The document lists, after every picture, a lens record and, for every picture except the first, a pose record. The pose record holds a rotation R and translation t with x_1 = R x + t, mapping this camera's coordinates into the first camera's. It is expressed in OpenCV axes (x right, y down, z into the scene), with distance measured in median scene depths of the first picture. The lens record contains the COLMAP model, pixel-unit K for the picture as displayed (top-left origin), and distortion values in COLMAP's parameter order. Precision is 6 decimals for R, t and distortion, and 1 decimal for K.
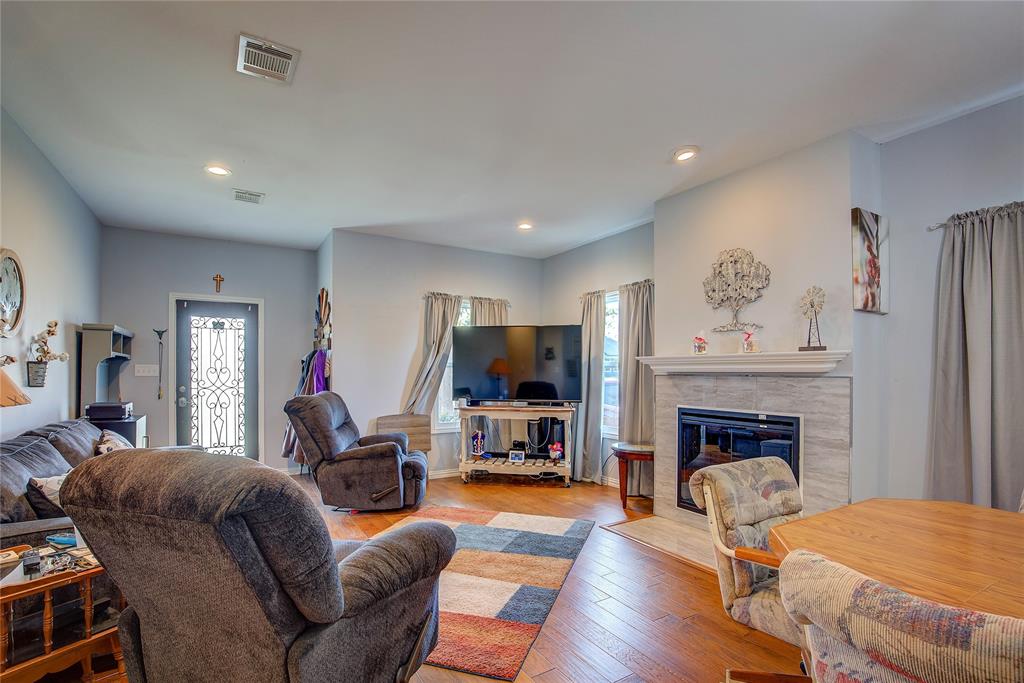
lens RADIAL K [[484.5, 0, 512.7], [0, 484.5, 371.4], [0, 0, 1]] dist [-0.031281, -0.000023]
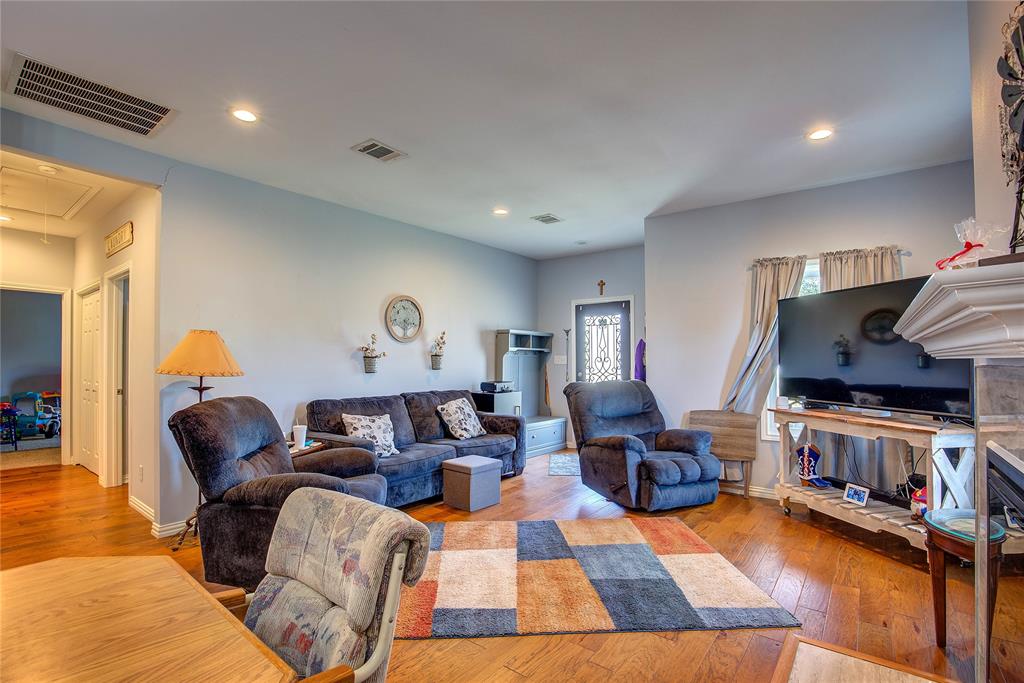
lens RADIAL K [[475.7, 0, 513.6], [0, 475.7, 356.2], [0, 0, 1]] dist [-0.028848, 0.000001]
pose [[0.351356, -0.010552, -0.936182, 0.427590], [0.001260, 0.999941, -0.010797, 0.001768], [0.936241, 0.002614, 0.351349, 0.372143]]
